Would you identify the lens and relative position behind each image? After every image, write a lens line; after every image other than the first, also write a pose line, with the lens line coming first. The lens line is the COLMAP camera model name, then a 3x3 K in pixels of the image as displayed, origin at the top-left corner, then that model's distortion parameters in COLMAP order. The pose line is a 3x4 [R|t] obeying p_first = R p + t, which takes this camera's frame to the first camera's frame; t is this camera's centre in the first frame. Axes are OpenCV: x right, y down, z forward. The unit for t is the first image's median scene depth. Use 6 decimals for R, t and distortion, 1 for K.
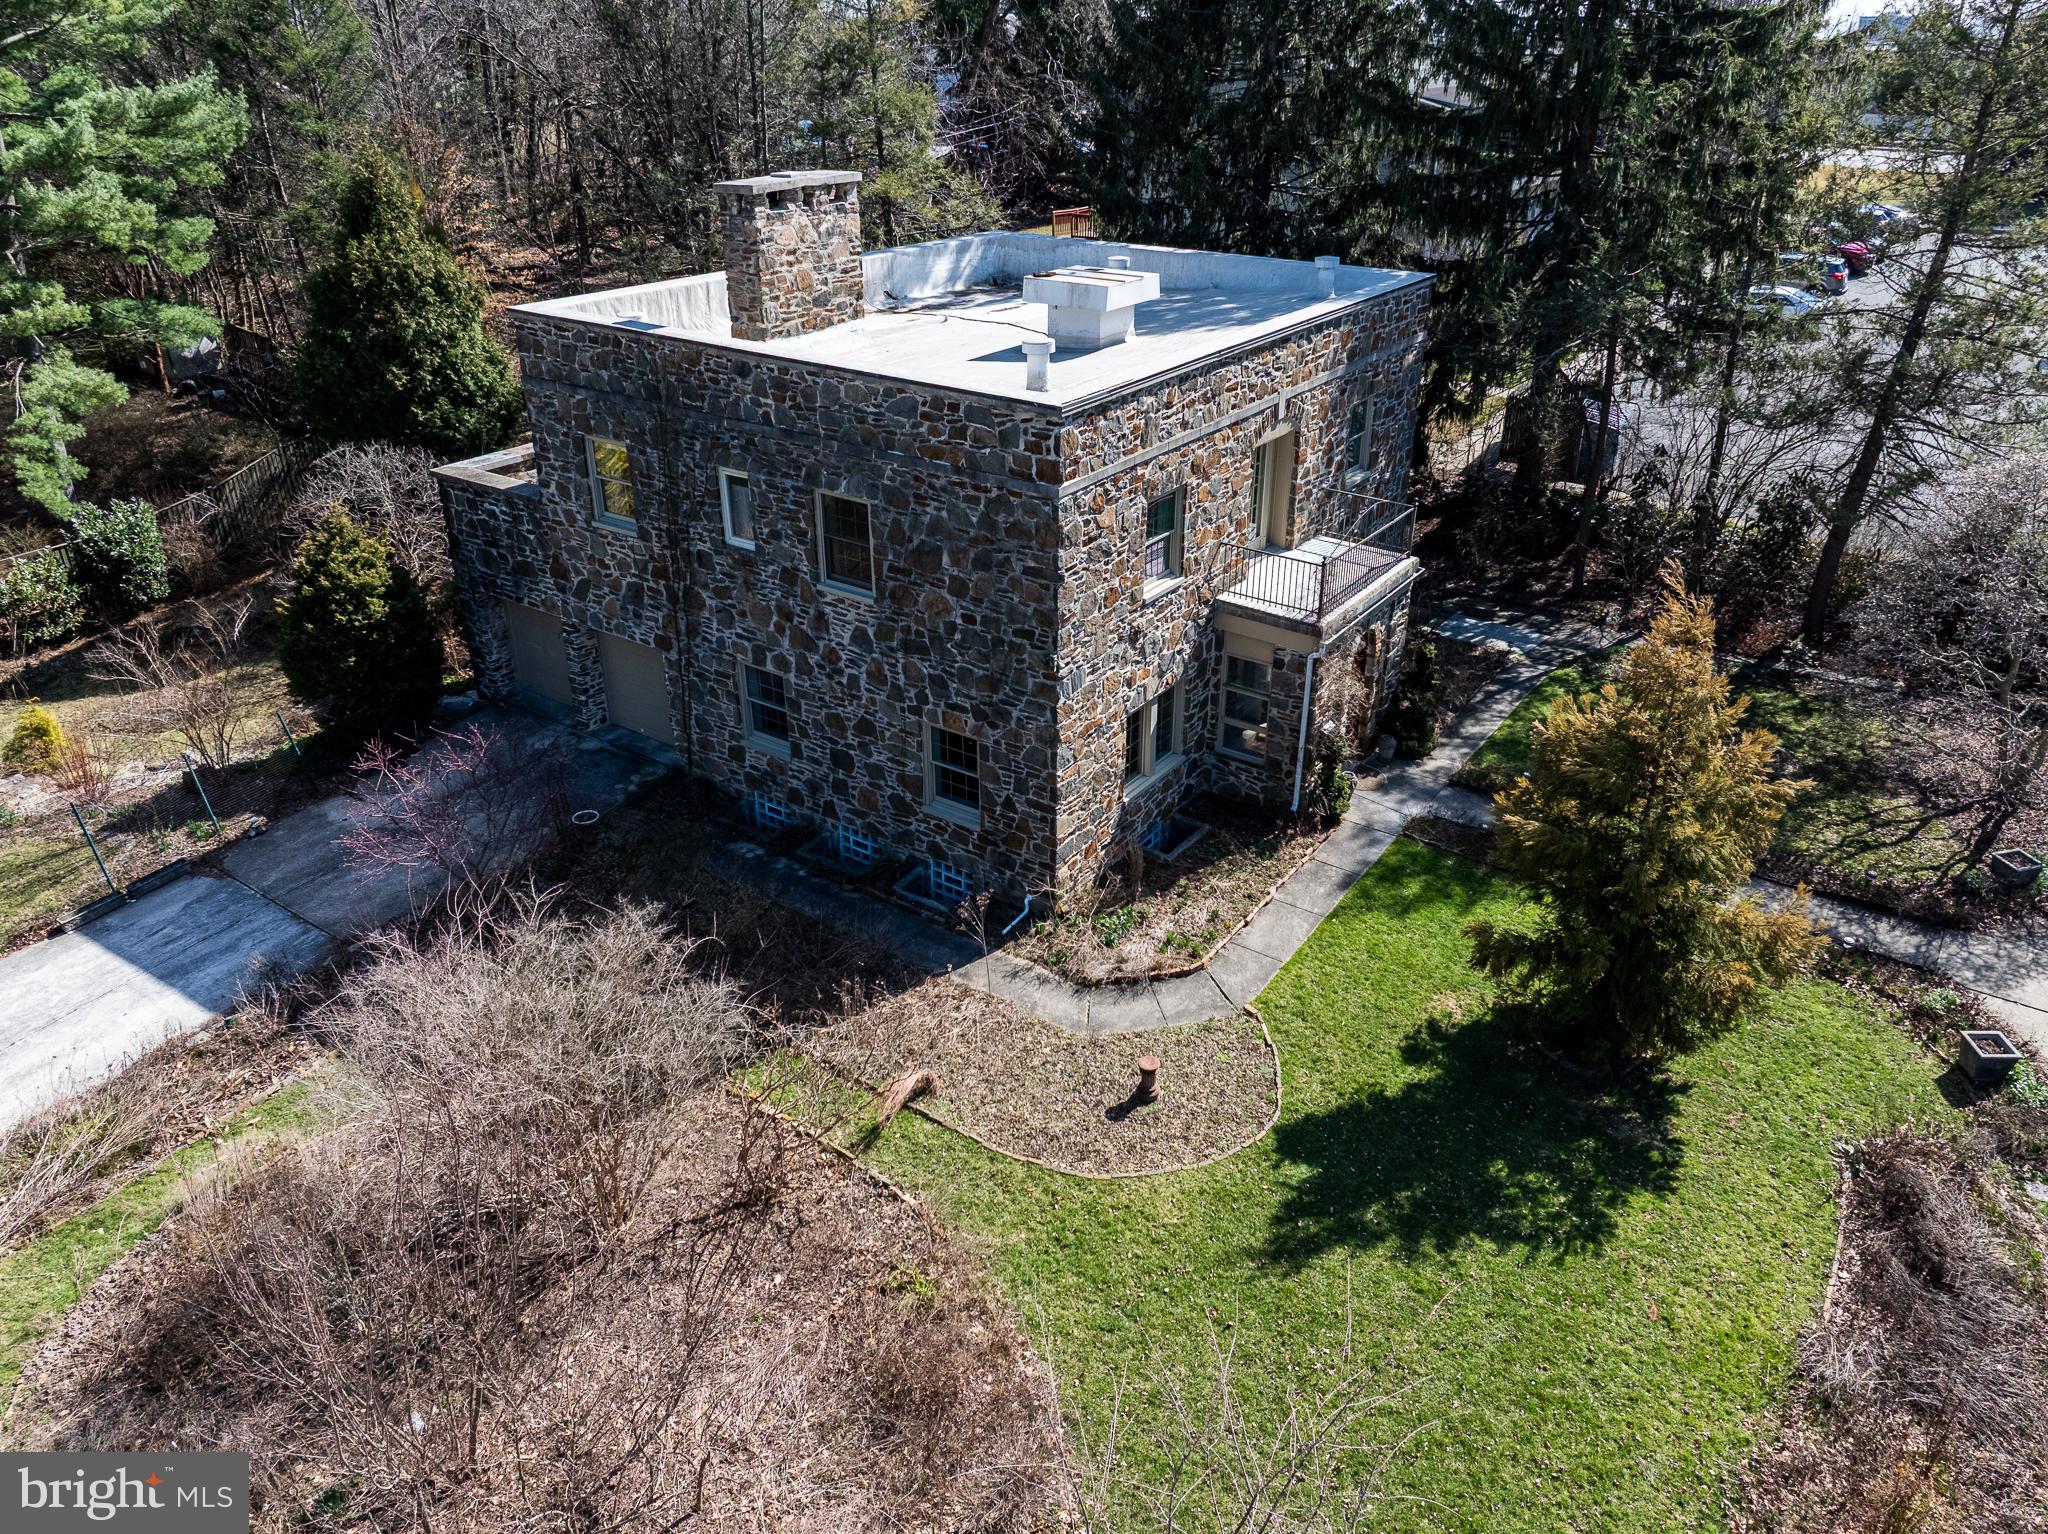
lens RADIAL K [[1417.3, 0, 1026.6], [0, 1417.3, 782.4], [0, 0, 1]] dist [-0.025601, -0.002439]
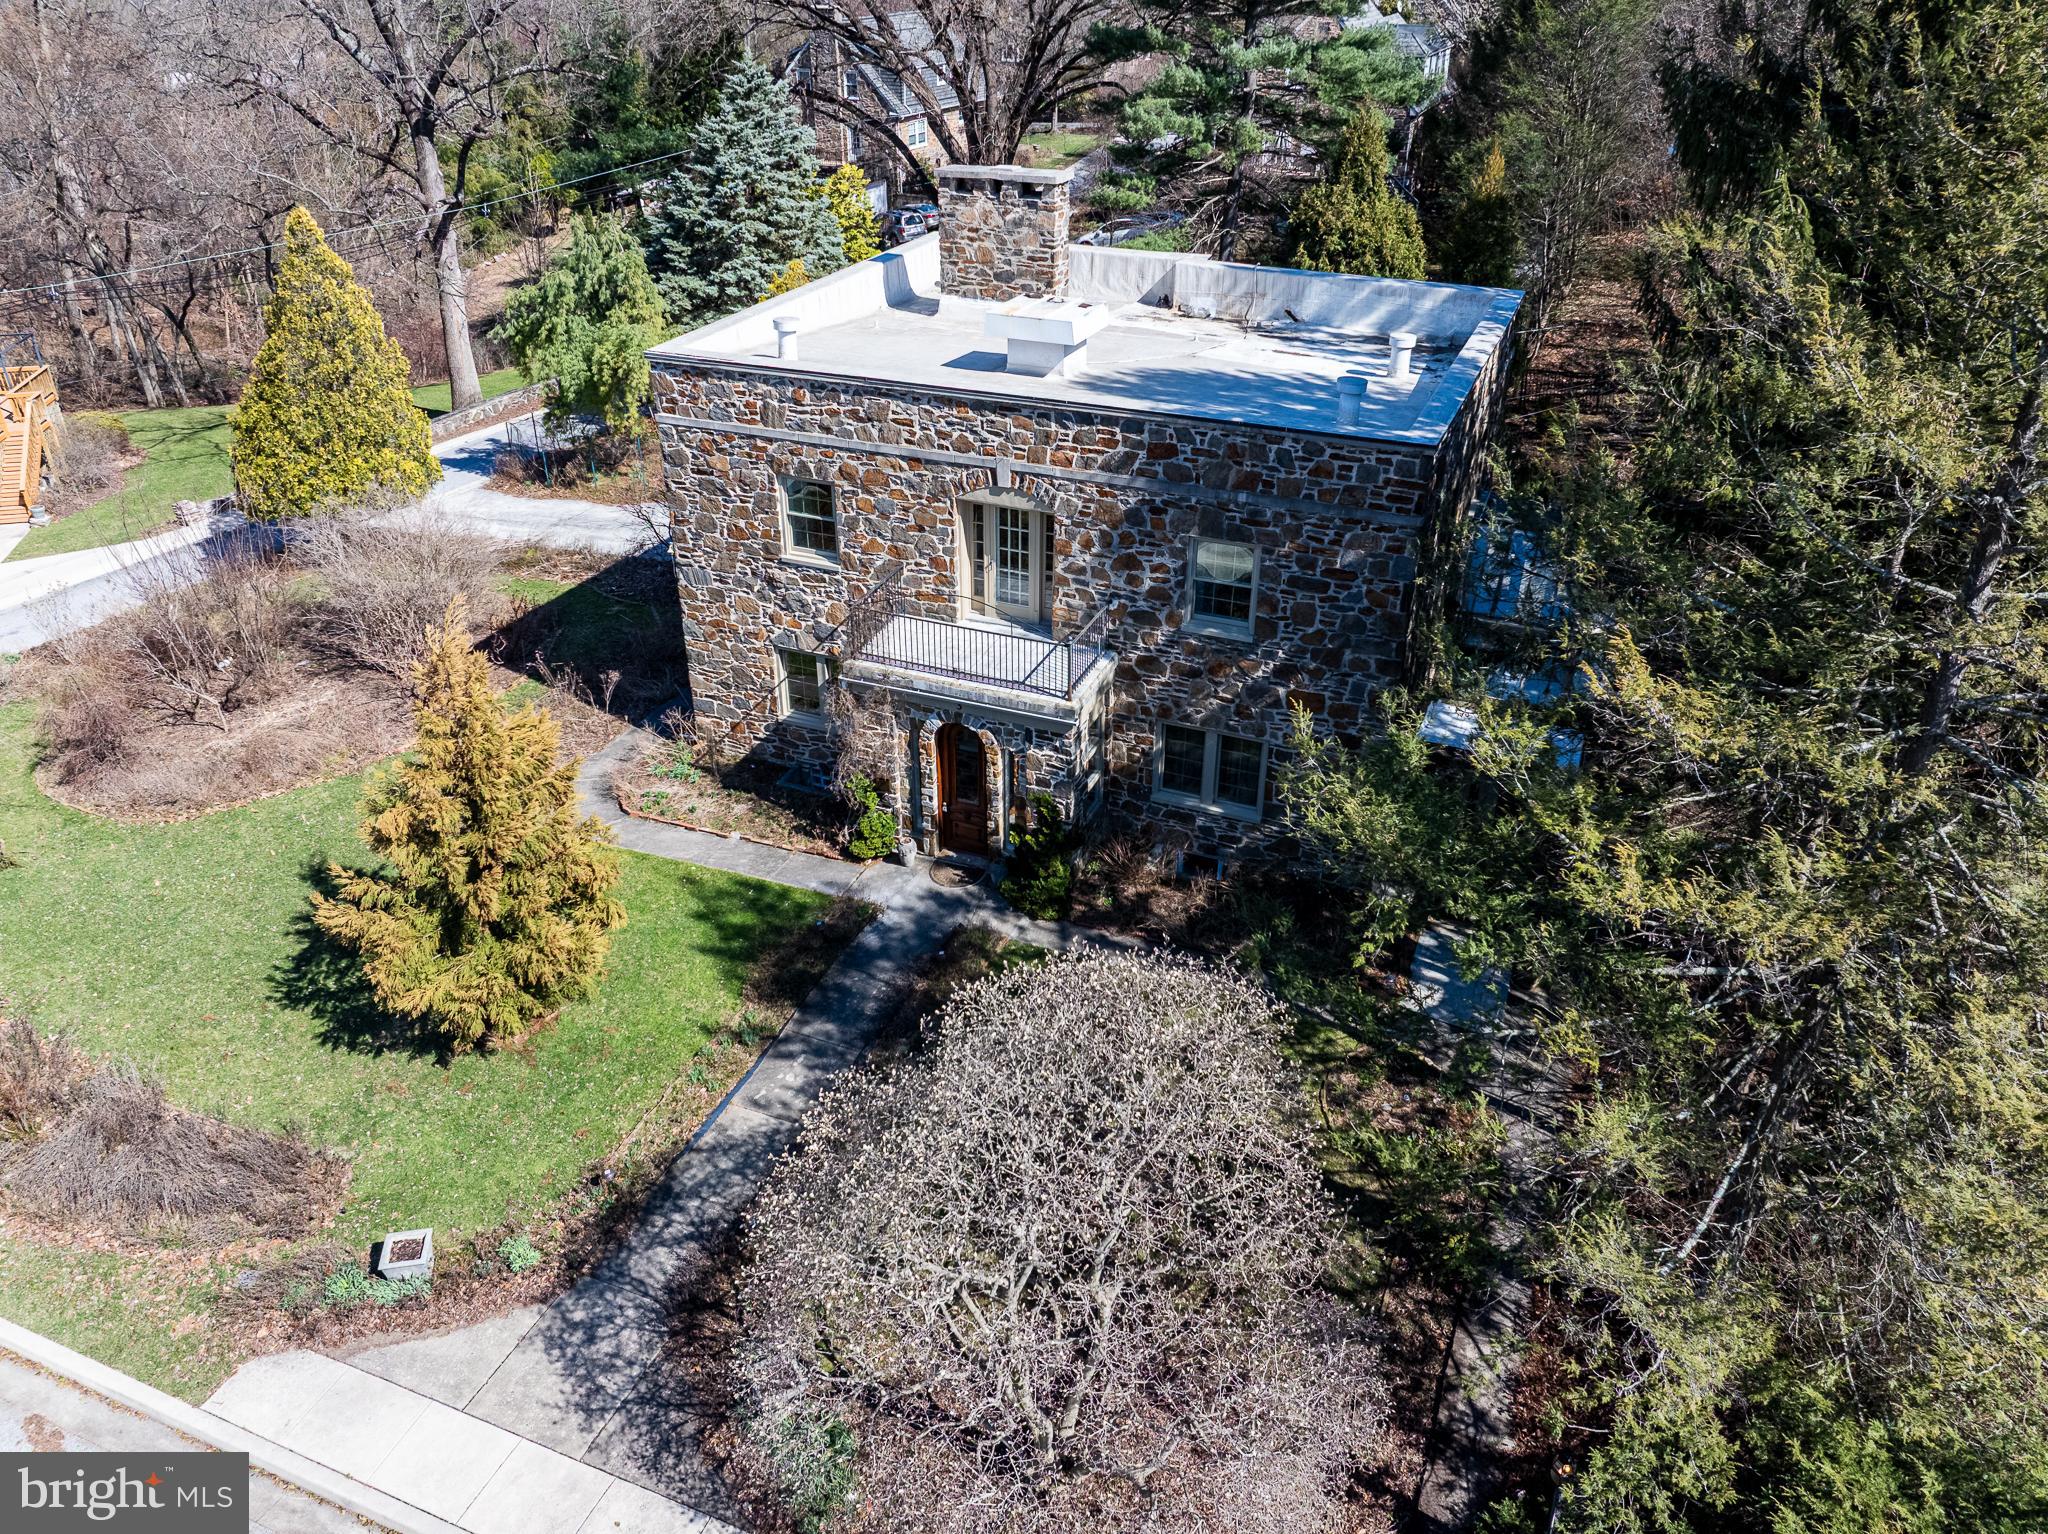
lens RADIAL K [[1417.3, 0, 1023.5], [0, 1417.3, 759.7], [0, 0, 1]] dist [-0.025601, -0.002439]
pose [[0.213346, 0.494858, -0.842377, 1.210452], [-0.463981, 0.810109, 0.358391, -0.512478], [0.859770, 0.314386, 0.402438, 0.767032]]
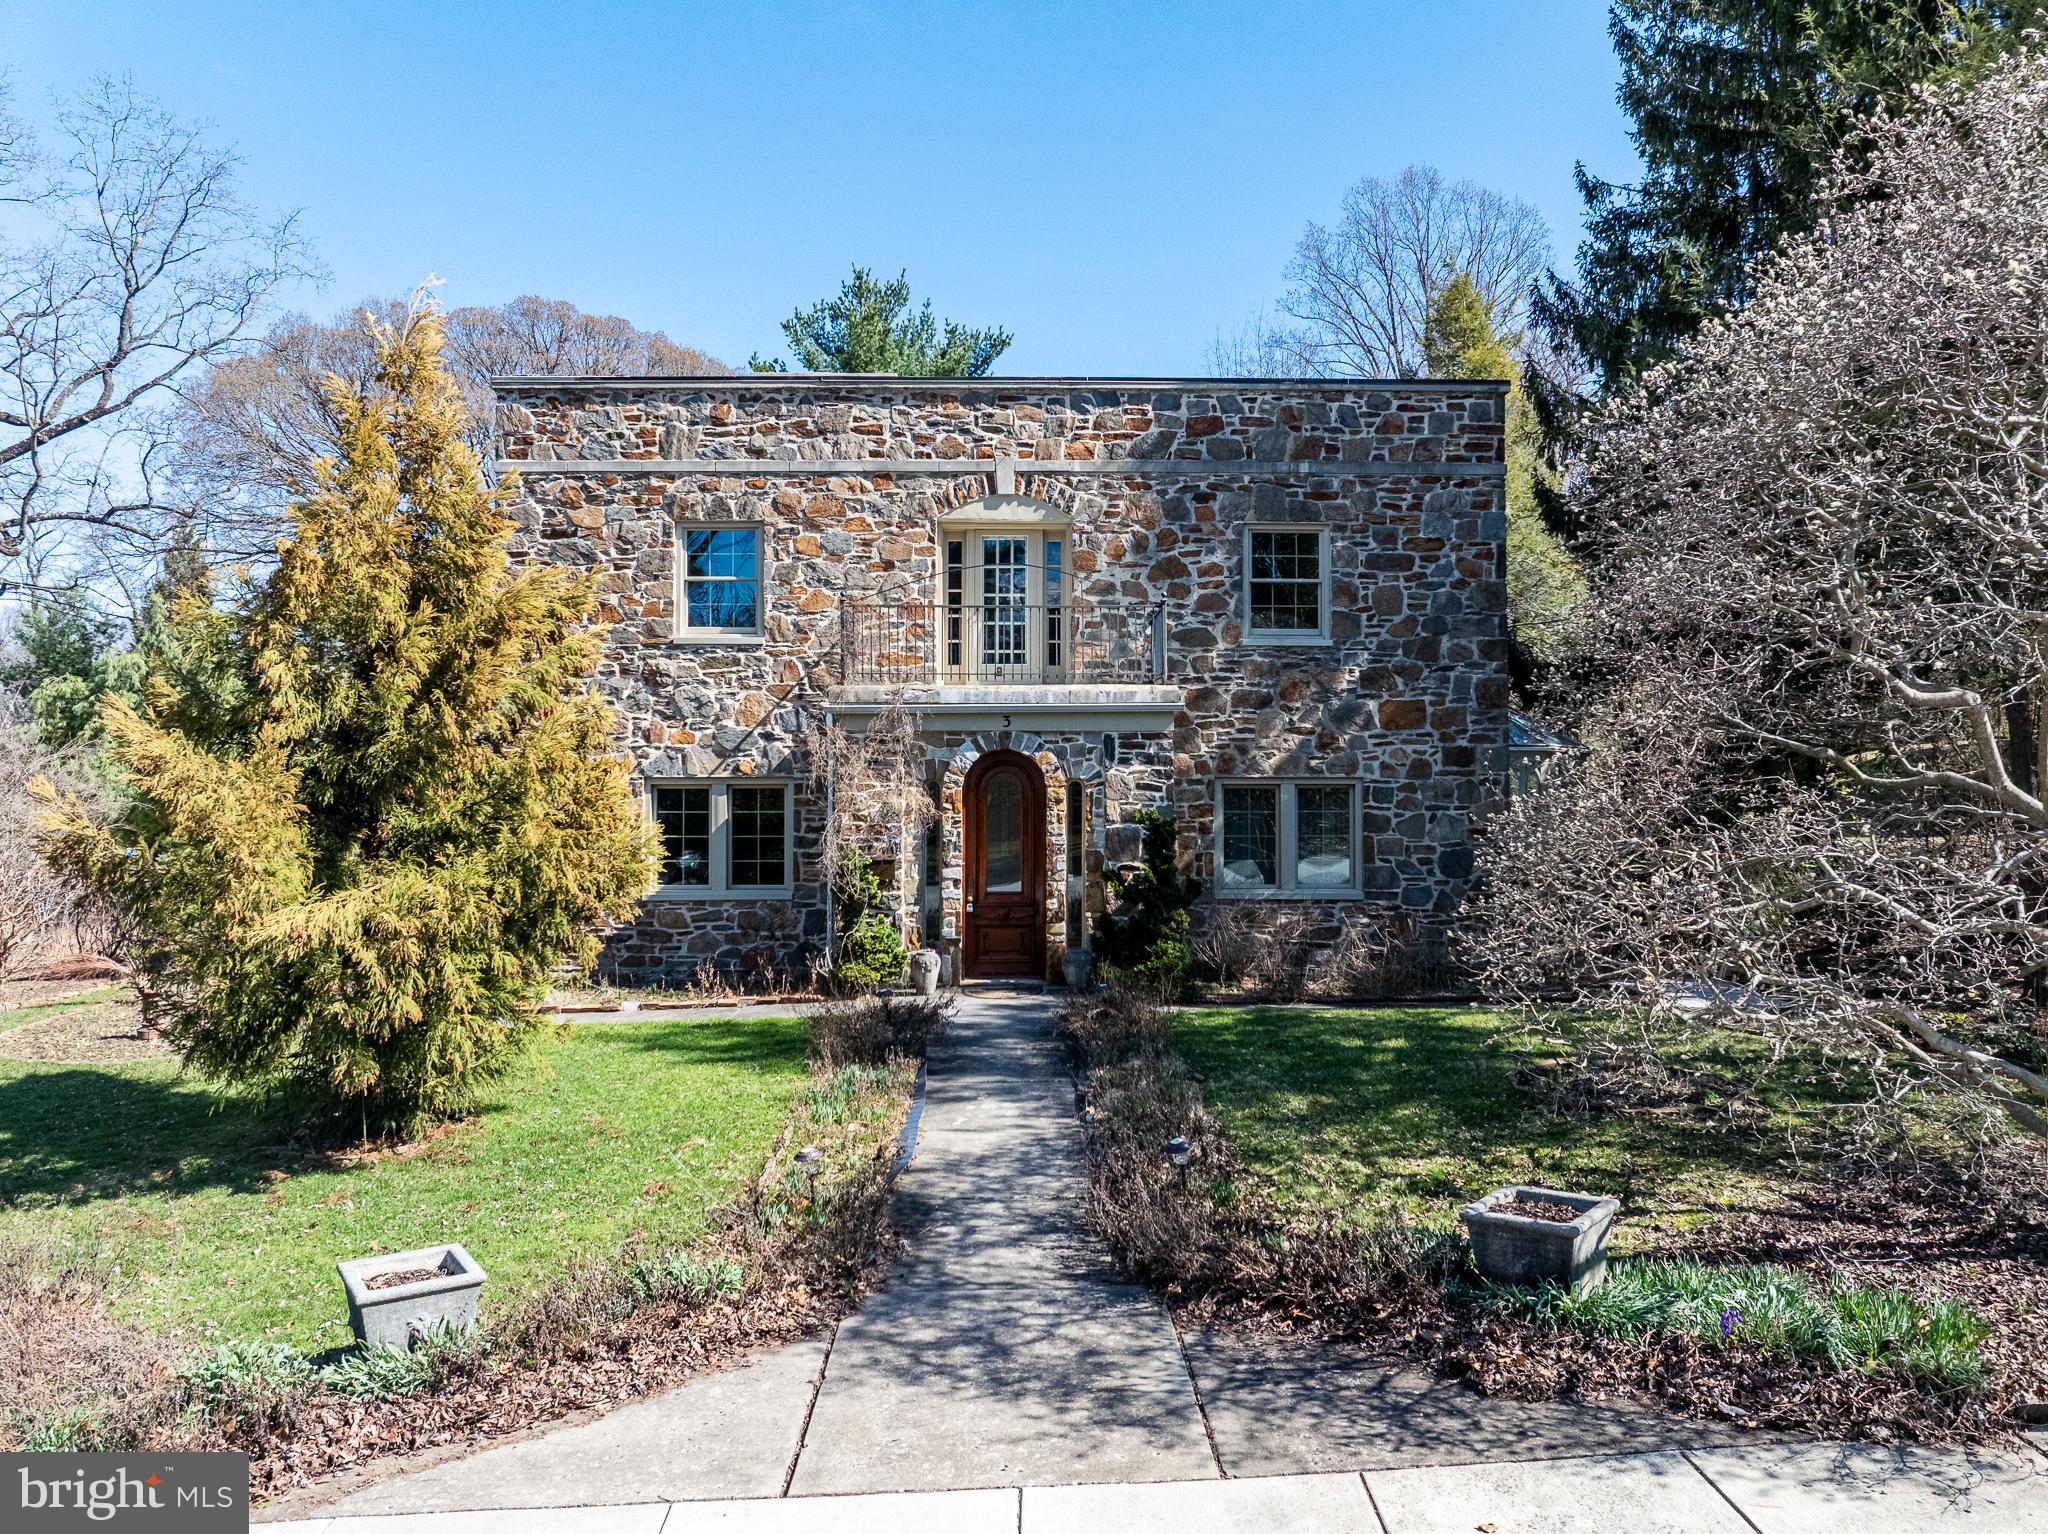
lens RADIAL K [[1417.3, 0, 1023.5], [0, 1417.3, 771.6], [0, 0, 1]] dist [-0.025601, -0.002439]
pose [[0.580062, -0.003422, -0.814565, 0.914599], [-0.387826, 0.878218, -0.279865, 0.099782], [0.716323, 0.478249, 0.508094, 0.769065]]
